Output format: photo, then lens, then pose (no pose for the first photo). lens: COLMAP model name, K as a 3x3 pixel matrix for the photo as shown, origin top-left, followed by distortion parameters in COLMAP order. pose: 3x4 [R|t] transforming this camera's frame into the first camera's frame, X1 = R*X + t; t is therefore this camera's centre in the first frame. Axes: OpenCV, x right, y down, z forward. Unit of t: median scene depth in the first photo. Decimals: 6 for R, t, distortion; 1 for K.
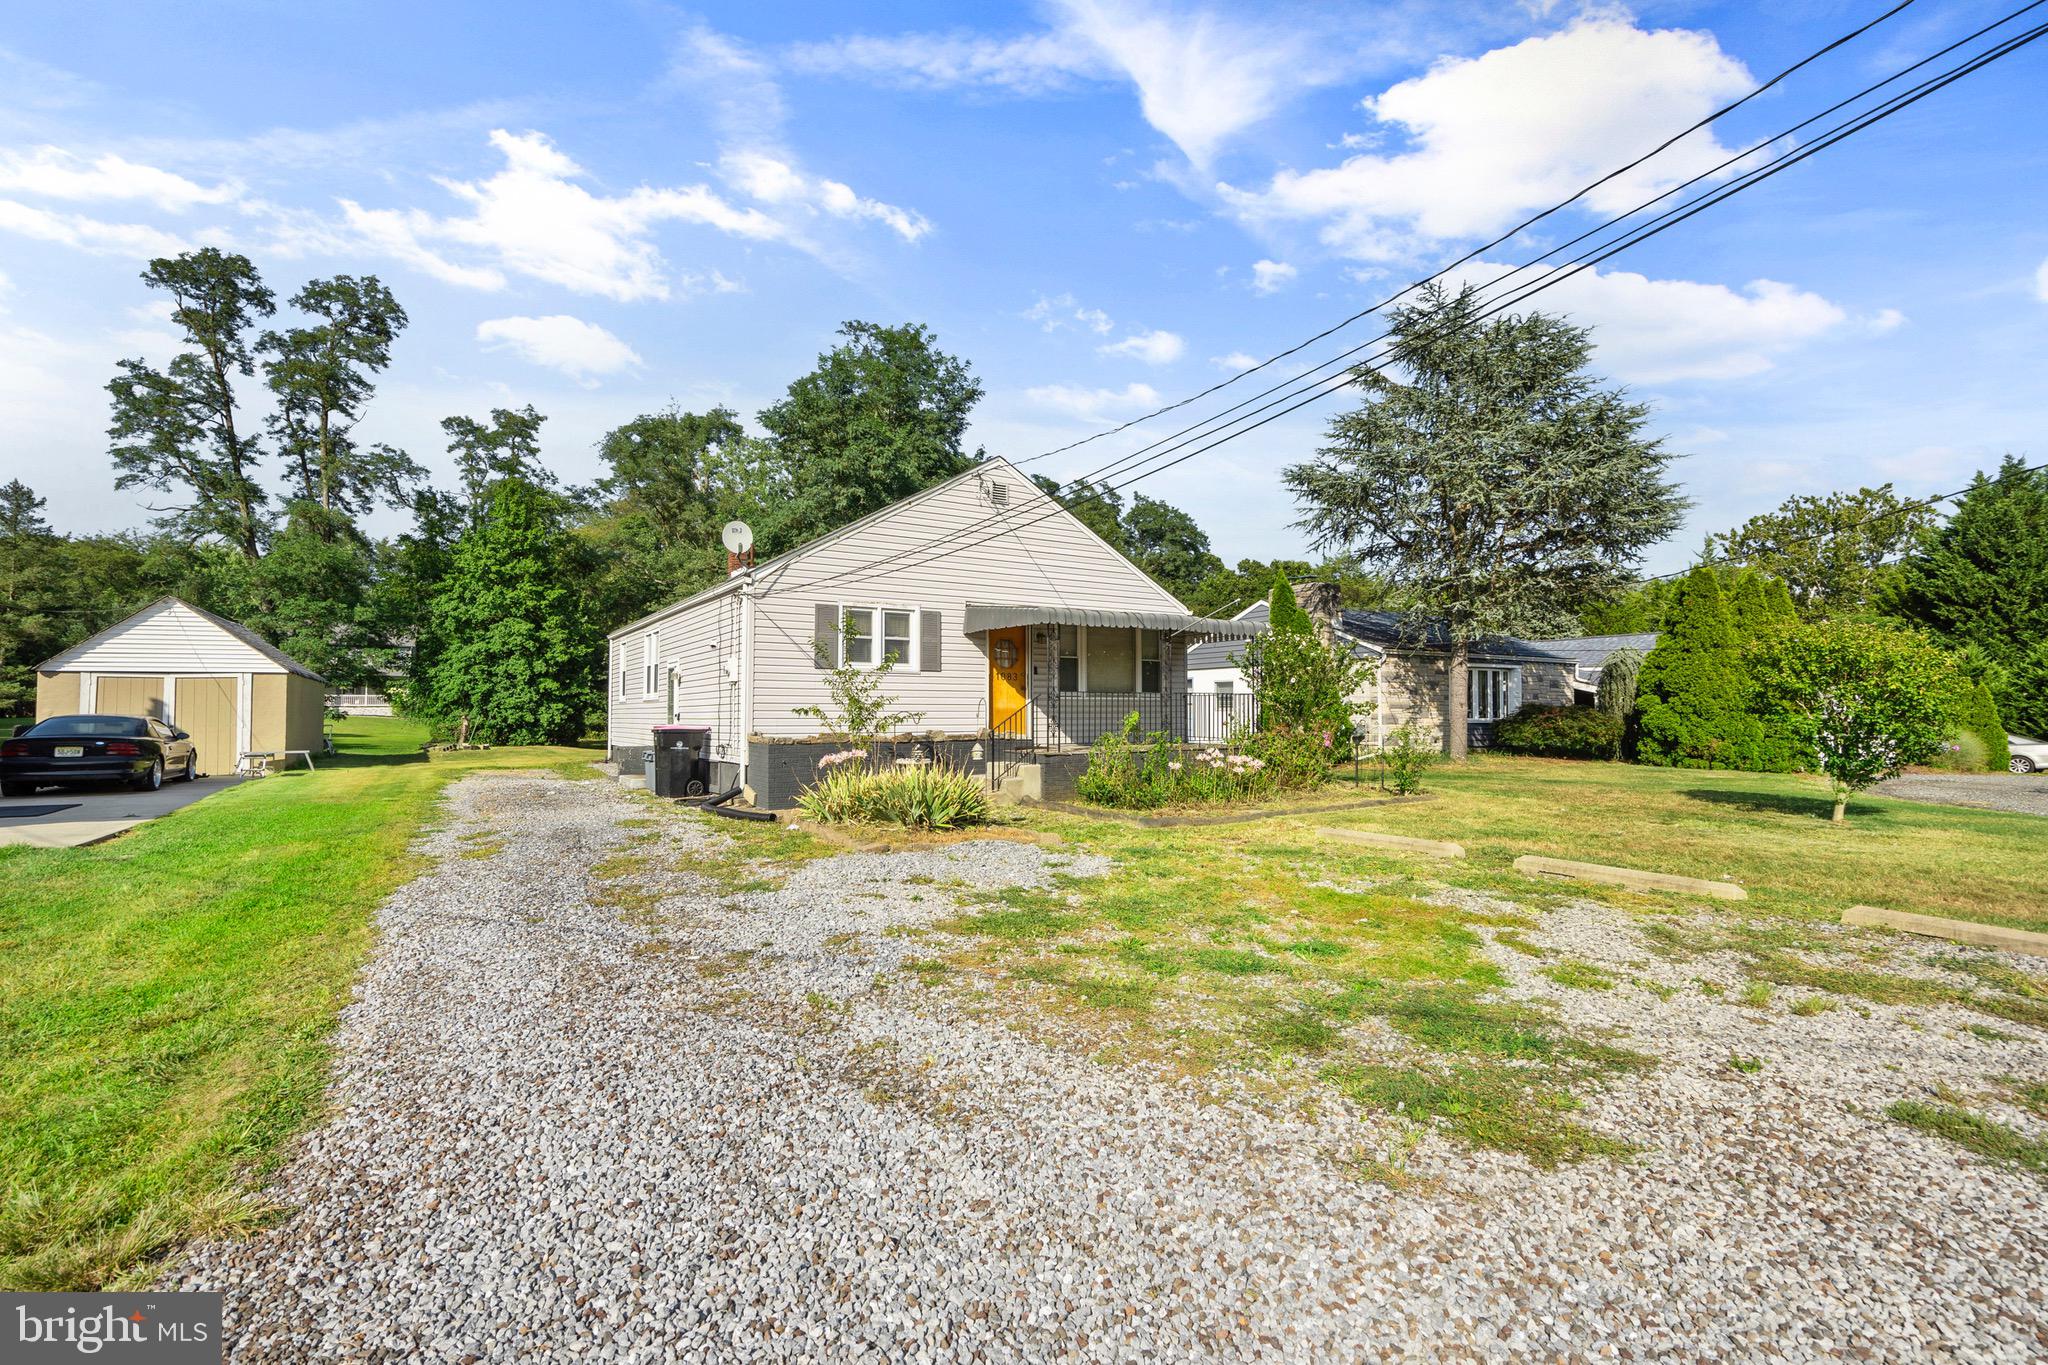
lens RADIAL K [[960.3, 0, 1026.8], [0, 960.3, 688.4], [0, 0, 1]] dist [0.011088, 0.010645]
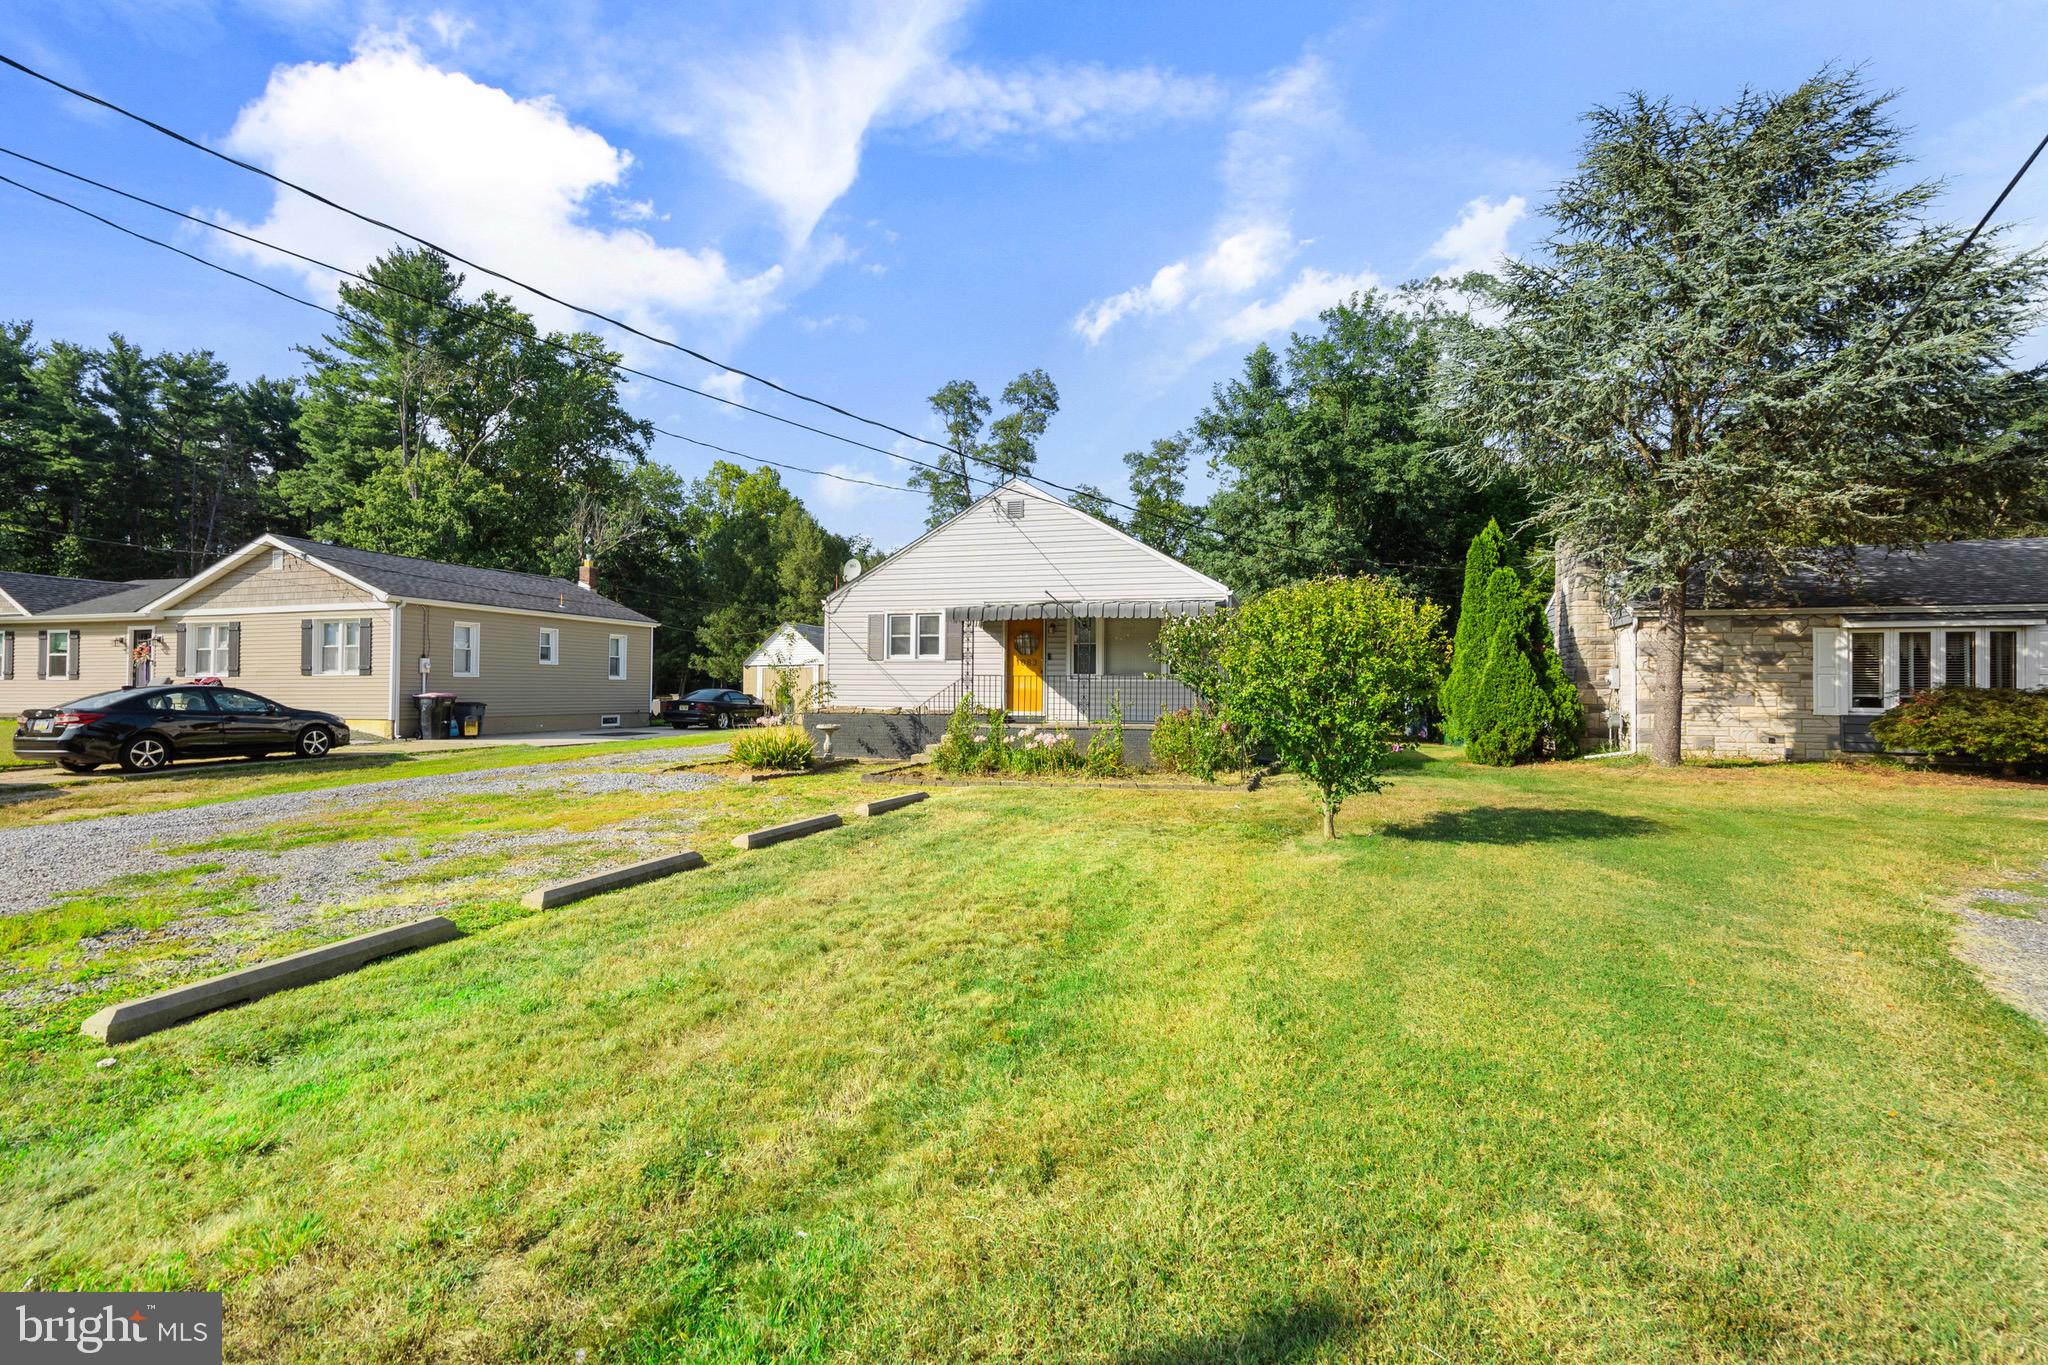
lens RADIAL K [[960.3, 0, 1022.5], [0, 960.3, 687.7], [0, 0, 1]] dist [0.011088, 0.010645]
pose [[0.656212, 0.006029, -0.754552, 0.383777], [0.013624, 0.999710, 0.019836, -0.002016], [0.754453, -0.023297, 0.655940, 0.094093]]
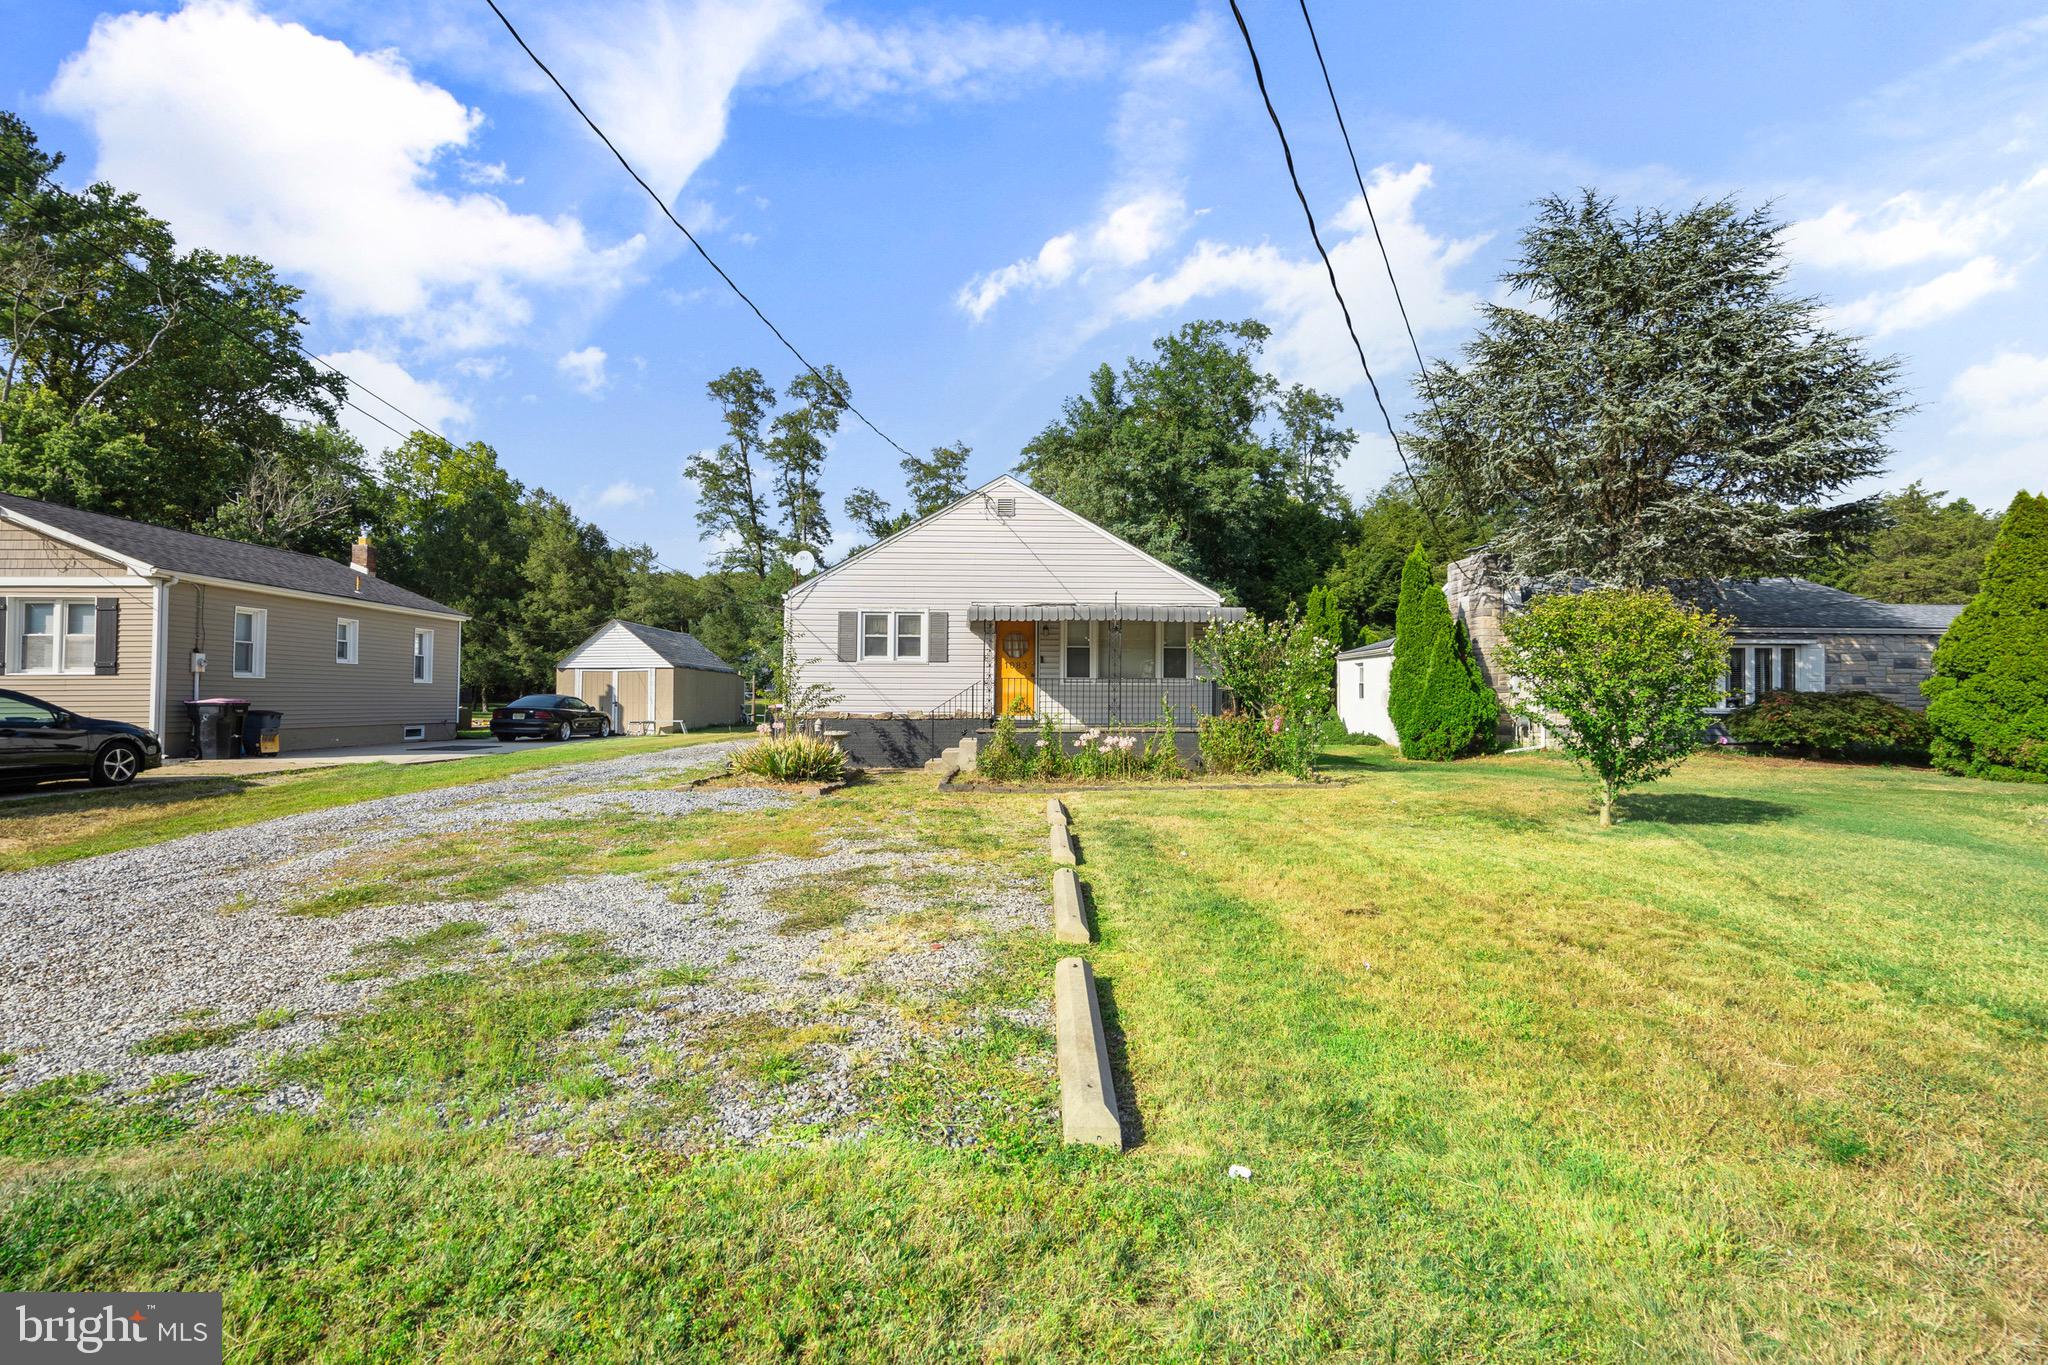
lens RADIAL K [[960.3, 0, 1022.4], [0, 960.3, 687.0], [0, 0, 1]] dist [0.011088, 0.010645]
pose [[0.857631, 0.000836, -0.514264, 0.254433], [0.007219, 0.999881, 0.013664, -0.000862], [0.514214, -0.015431, 0.857523, 0.005586]]
